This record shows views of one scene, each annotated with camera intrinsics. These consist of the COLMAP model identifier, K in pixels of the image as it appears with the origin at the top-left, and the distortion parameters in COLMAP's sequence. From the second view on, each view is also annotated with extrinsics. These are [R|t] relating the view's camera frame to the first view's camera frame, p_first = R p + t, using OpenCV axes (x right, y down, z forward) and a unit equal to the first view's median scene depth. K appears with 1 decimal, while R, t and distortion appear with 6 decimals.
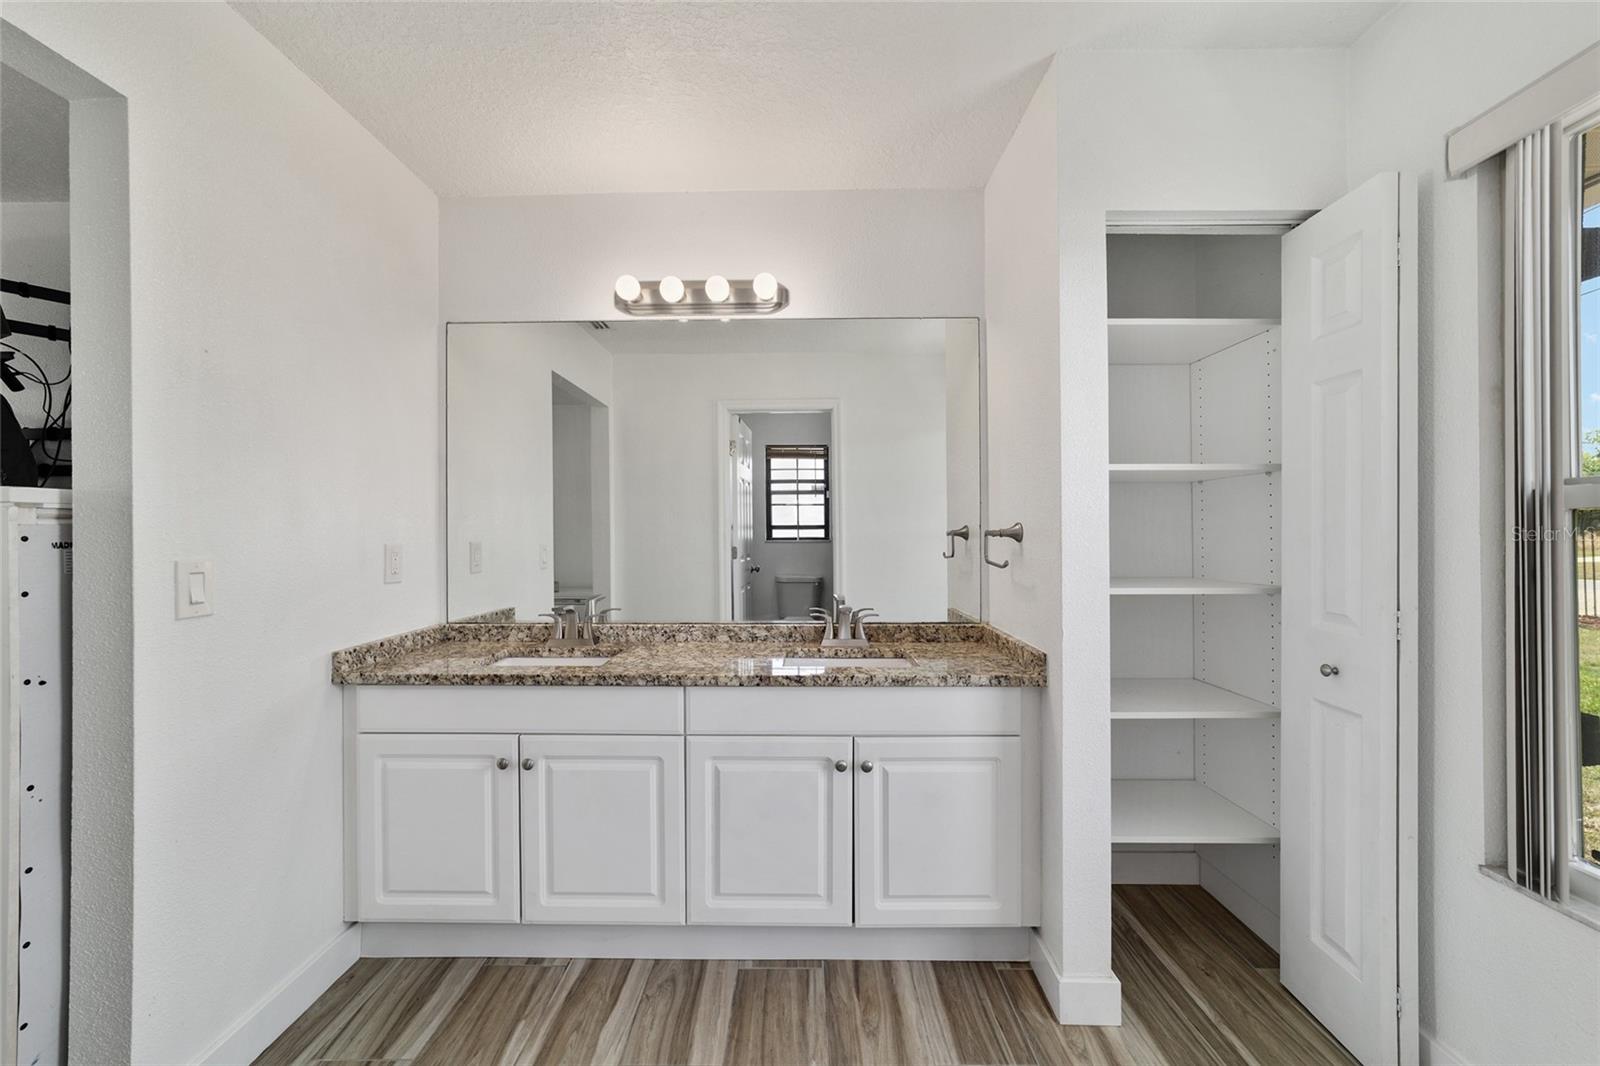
lens RADIAL K [[619.8, 0, 798.4], [0, 619.8, 532.7], [0, 0, 1]] dist [-0.010455, 0.004356]
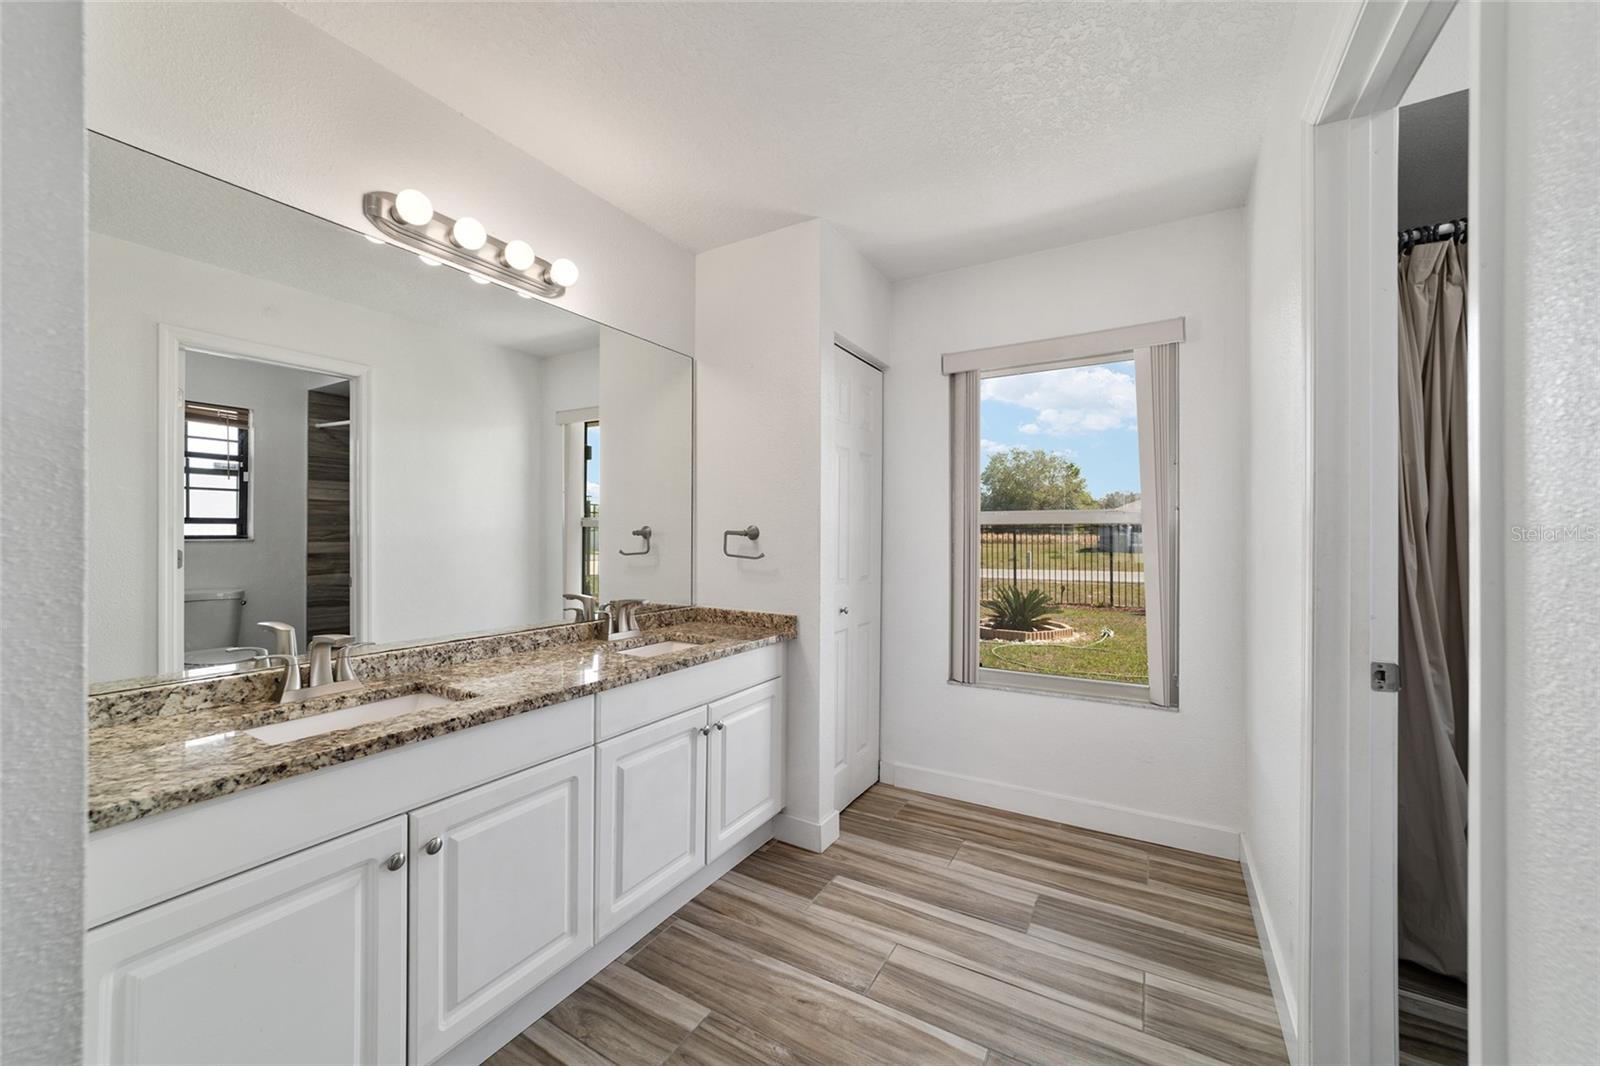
lens RADIAL K [[619.8, 0, 796.8], [0, 619.8, 530.4], [0, 0, 1]] dist [-0.010455, 0.004356]
pose [[0.490977, 0.010325, 0.871111, -0.849859], [-0.007832, 0.999942, -0.007438, 0.004531], [-0.871137, -0.003171, 0.491029, 0.265435]]
